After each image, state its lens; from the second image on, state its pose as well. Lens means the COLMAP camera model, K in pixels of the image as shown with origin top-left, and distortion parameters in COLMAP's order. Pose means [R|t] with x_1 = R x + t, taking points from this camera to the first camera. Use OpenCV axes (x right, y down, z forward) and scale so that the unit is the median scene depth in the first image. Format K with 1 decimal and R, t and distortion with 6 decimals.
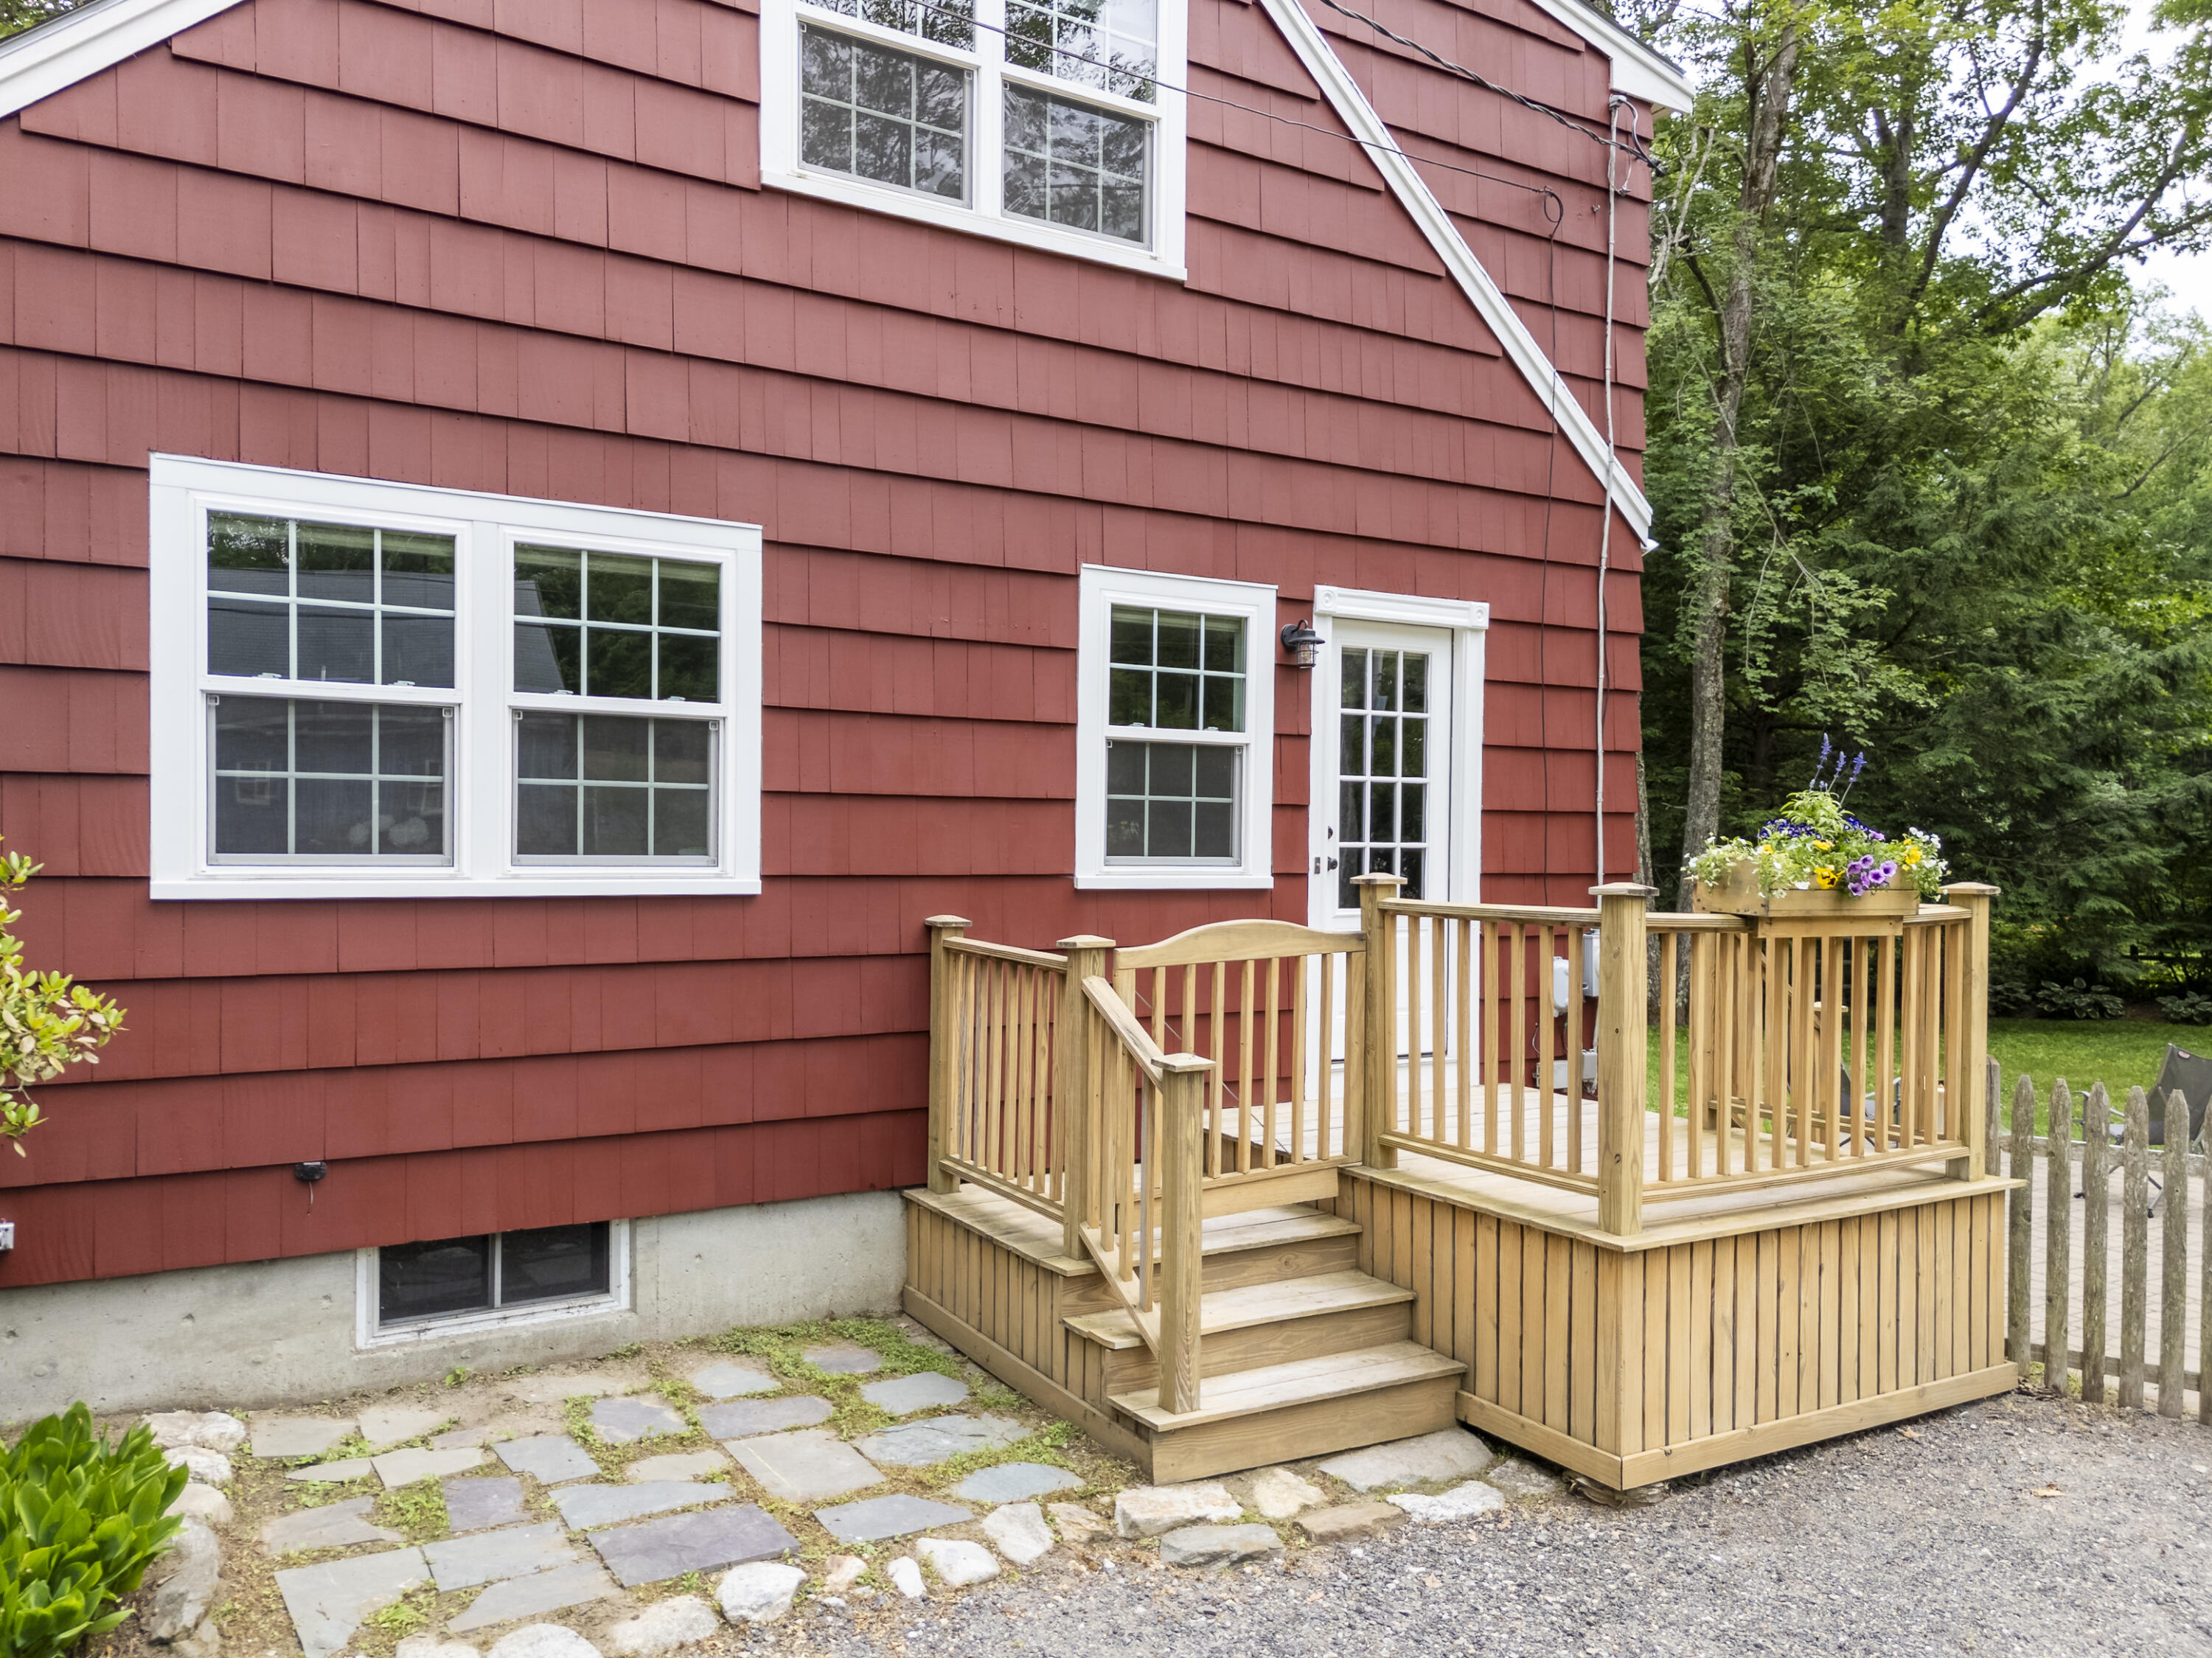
lens RADIAL K [[1638.5, 0, 1123.7], [0, 1638.5, 848.3], [0, 0, 1]] dist [0.038818, -0.017982]
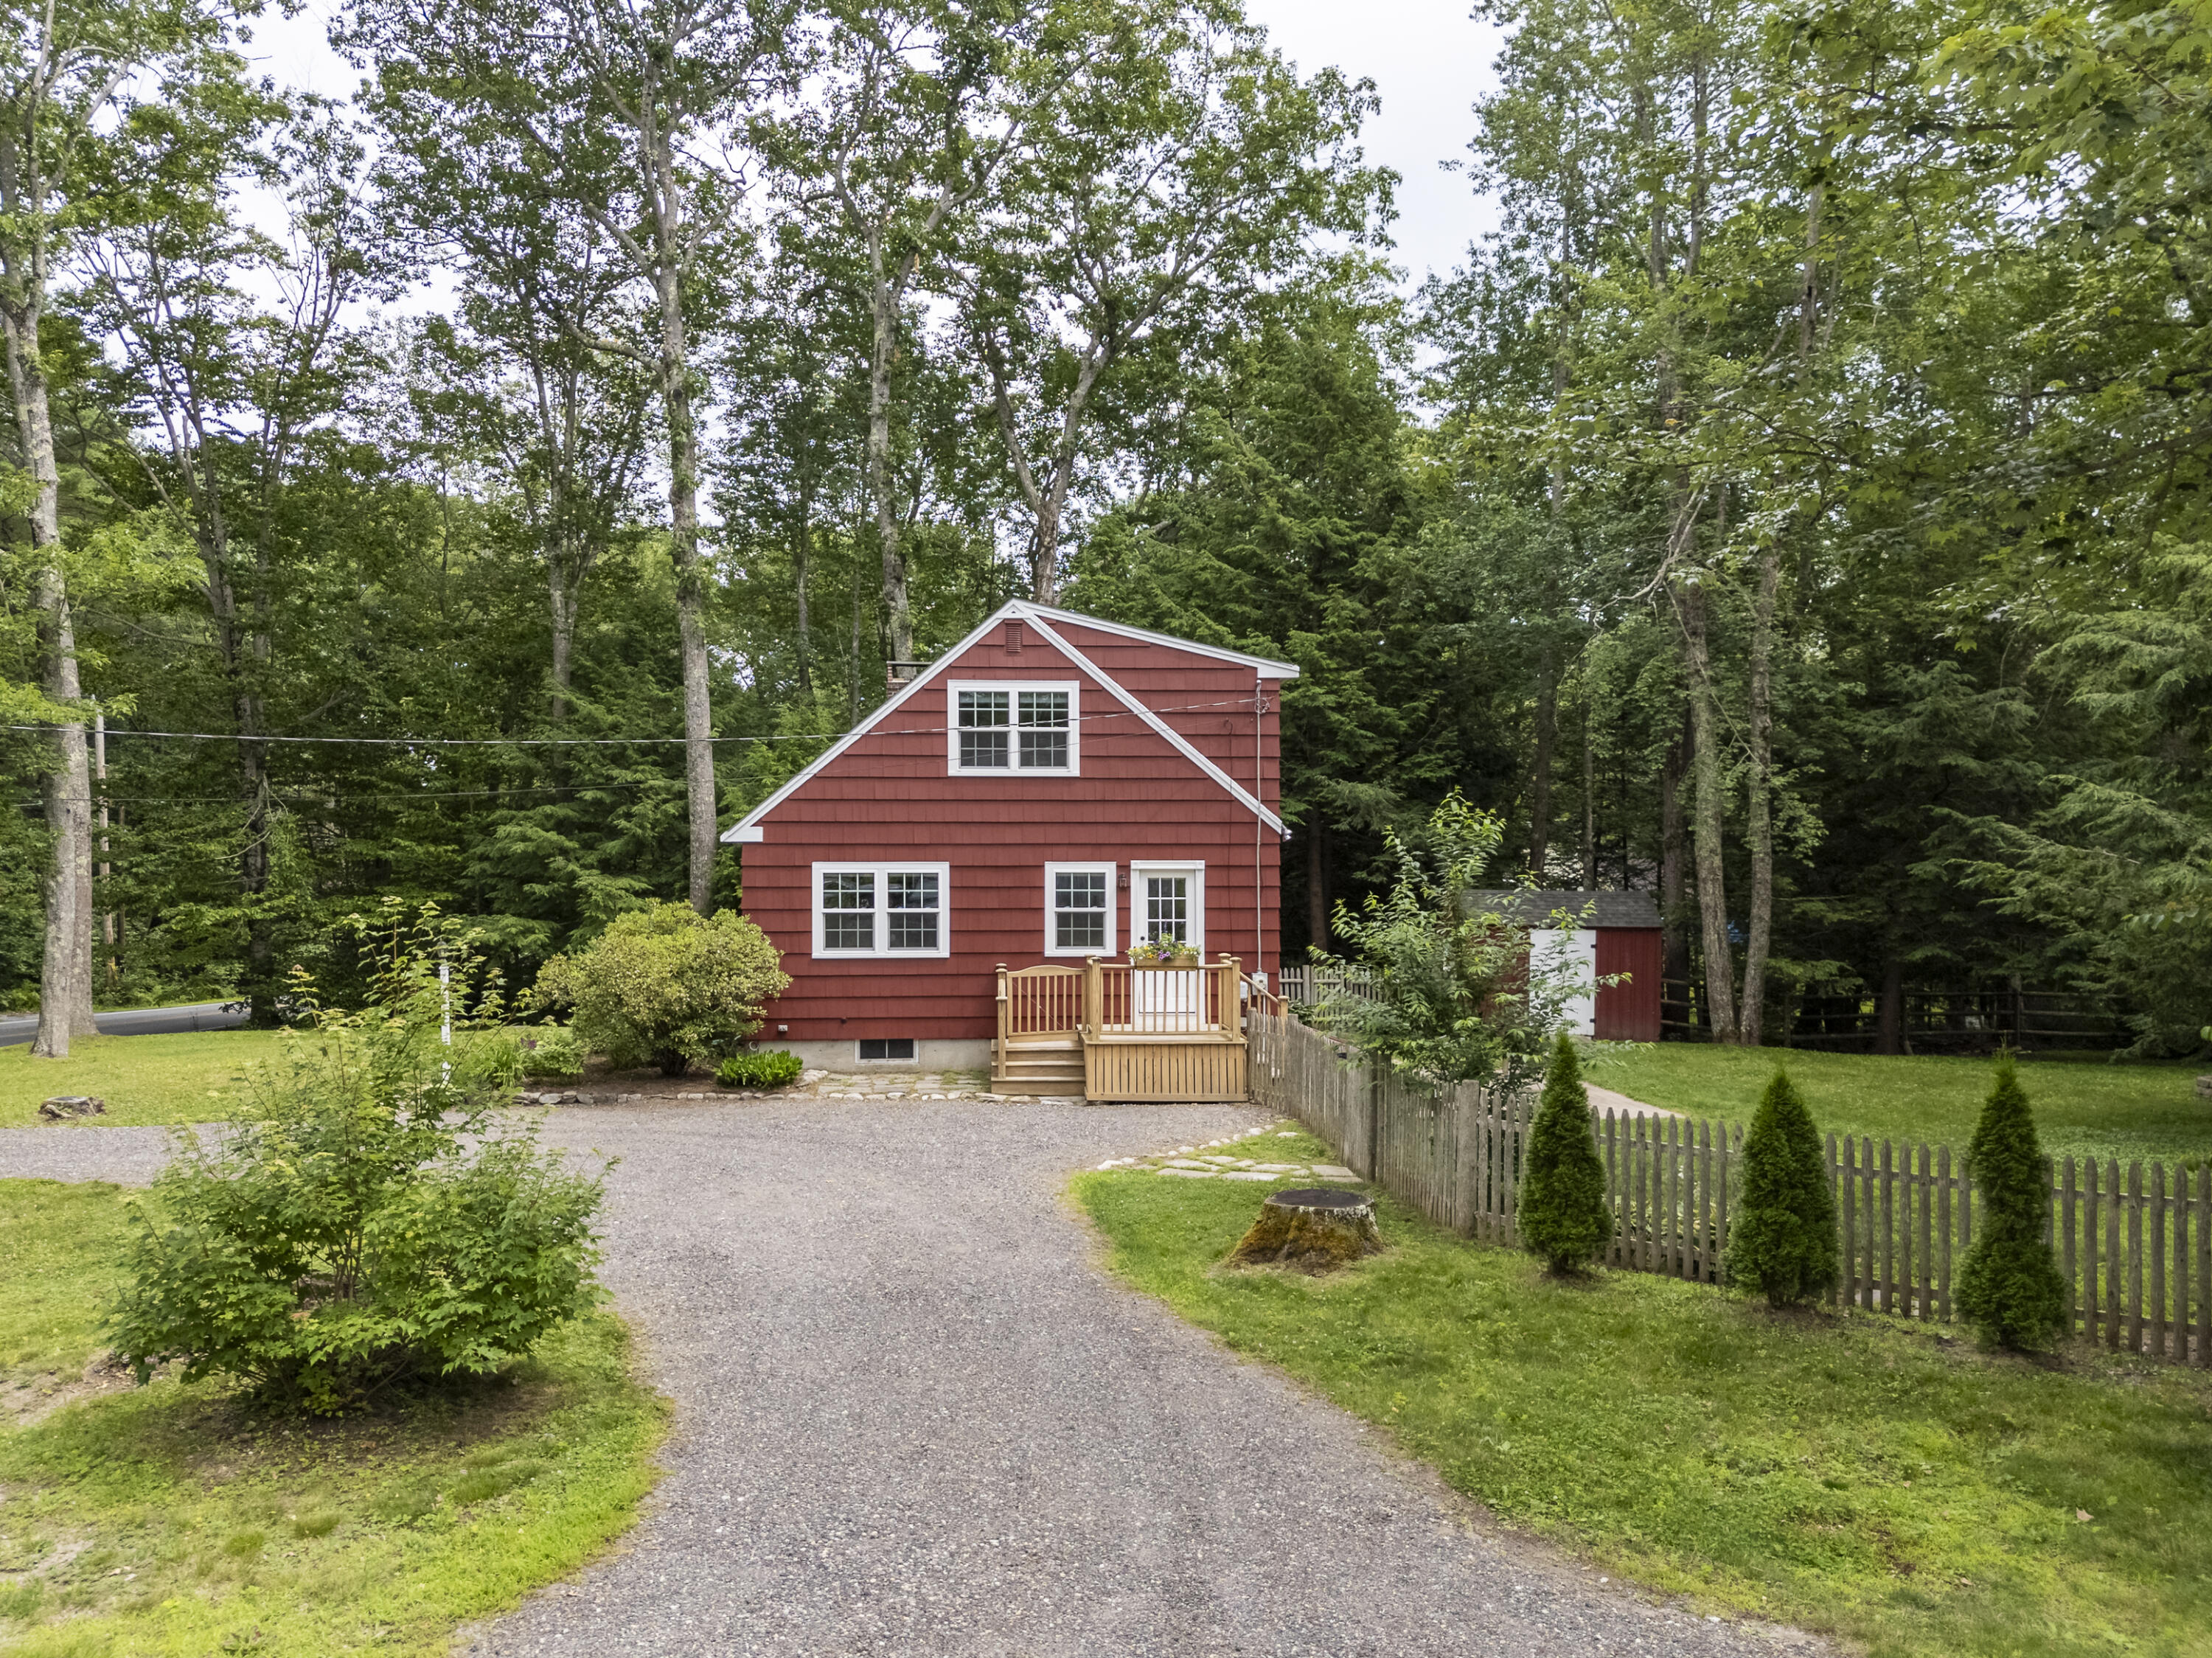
lens RADIAL K [[1638.5, 0, 1095.4], [0, 1638.5, 842.6], [0, 0, 1]] dist [0.038818, -0.017982]
pose [[0.872375, -0.032298, -0.487769, 1.723655], [0.007319, 0.998566, -0.053030, -0.030599], [0.488783, 0.042692, 0.871360, -1.924063]]
